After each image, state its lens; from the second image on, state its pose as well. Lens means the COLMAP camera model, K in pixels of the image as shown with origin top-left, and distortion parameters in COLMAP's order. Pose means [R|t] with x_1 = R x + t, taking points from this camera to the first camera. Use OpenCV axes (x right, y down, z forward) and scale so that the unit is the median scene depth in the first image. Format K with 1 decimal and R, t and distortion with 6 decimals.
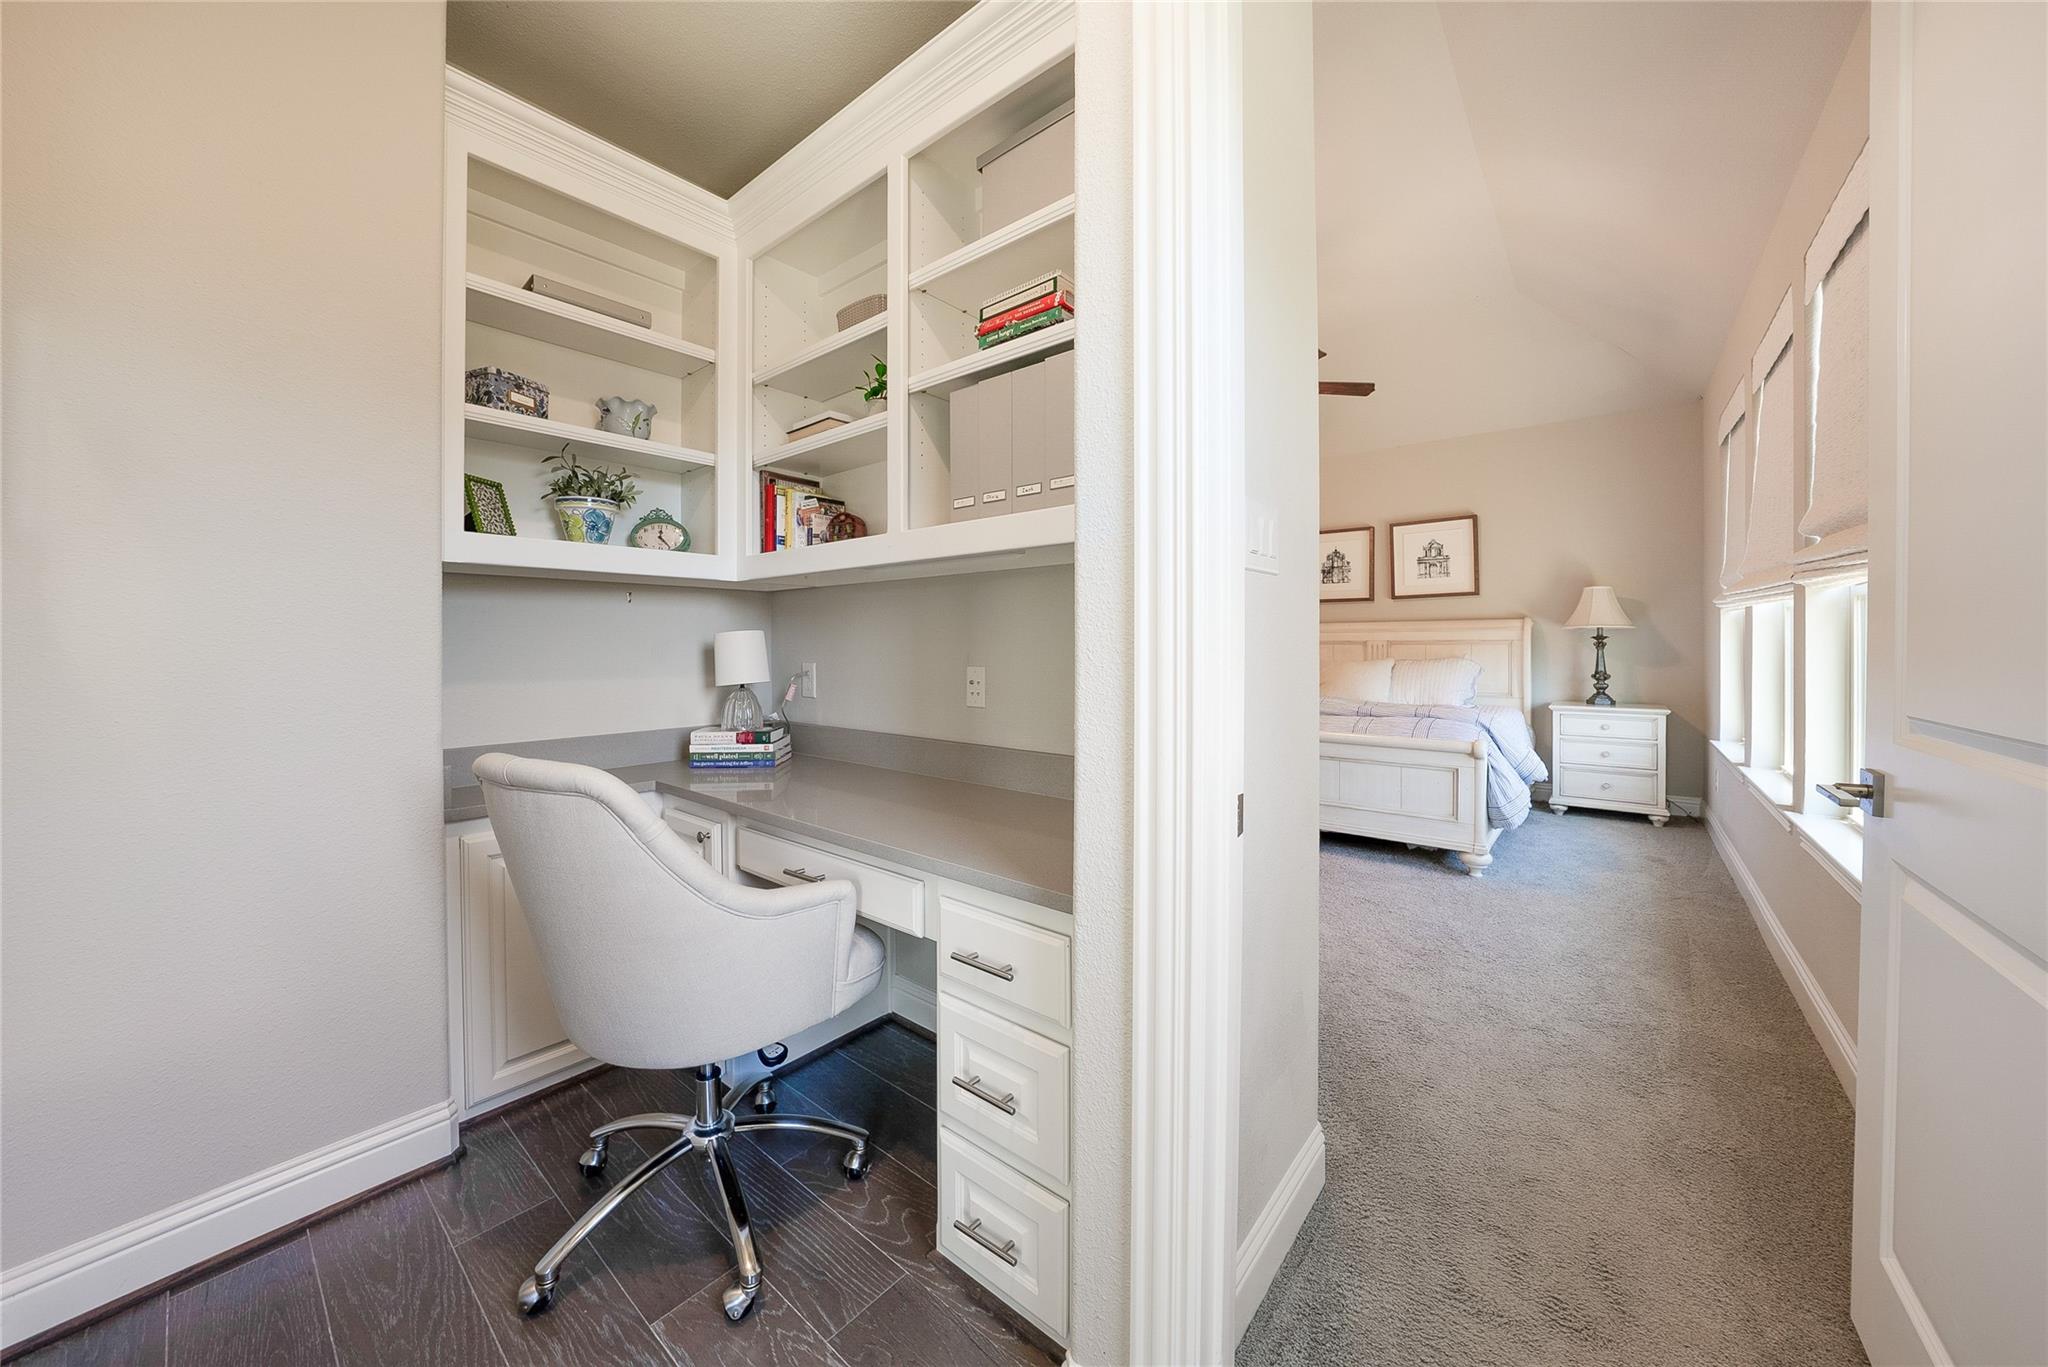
lens RADIAL K [[715.2, 0, 1027.5], [0, 715.2, 666.9], [0, 0, 1]] dist [-0.000243, 0.000133]
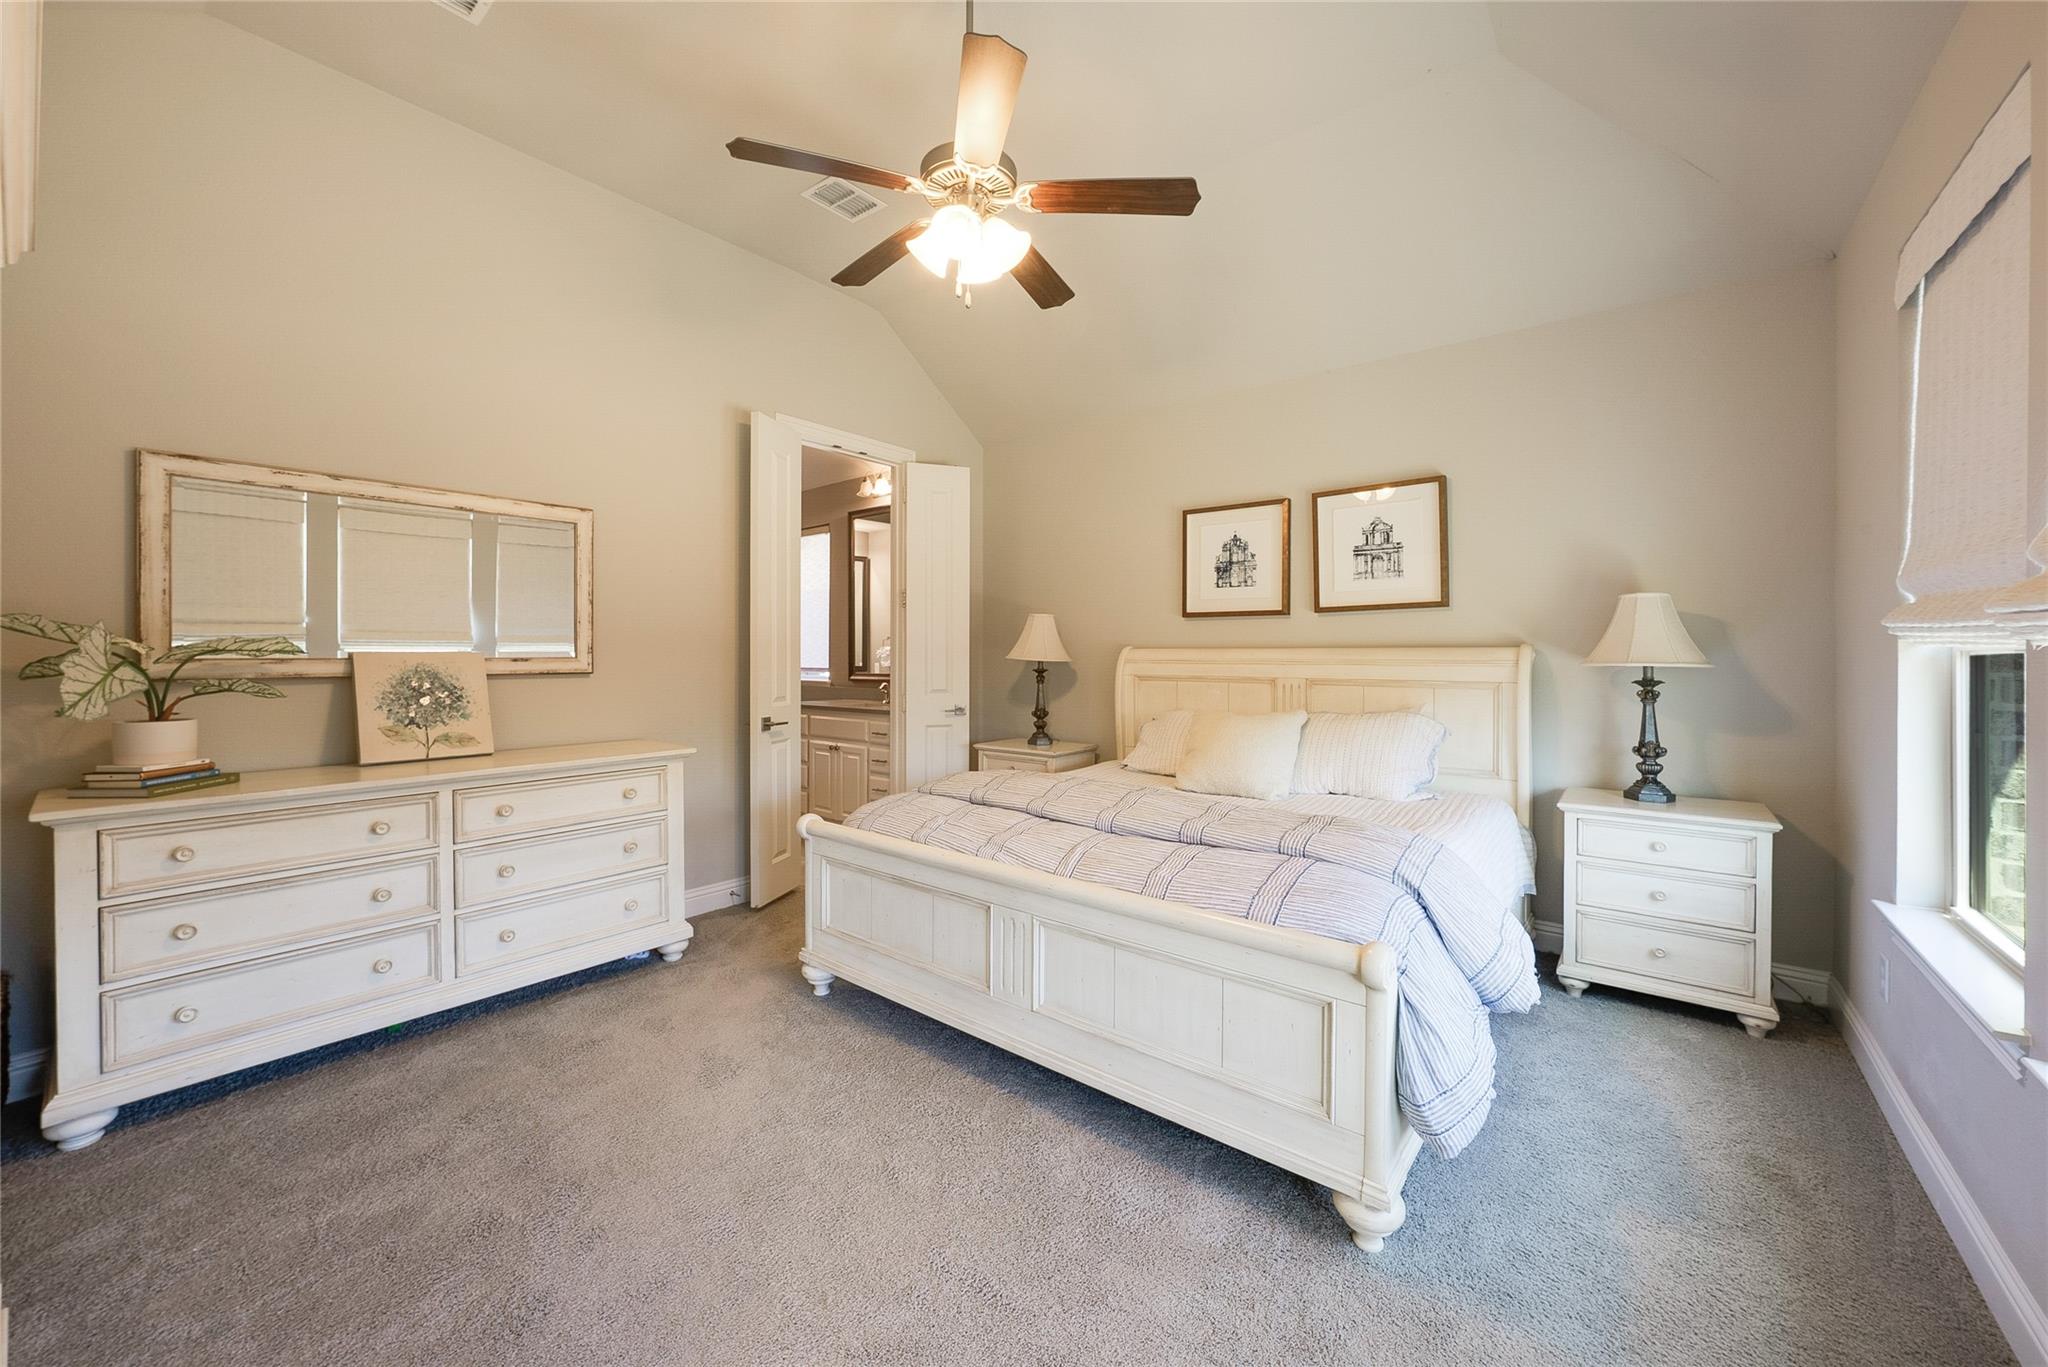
lens RADIAL K [[758.9, 0, 1018.6], [0, 758.9, 678.2], [0, 0, 1]] dist [-0.000619, 0.000123]
pose [[0.999934, 0.004115, -0.010683, 0.300364], [-0.004096, 0.999990, 0.001797, -0.043288], [0.010690, -0.001753, 0.999941, 0.384049]]
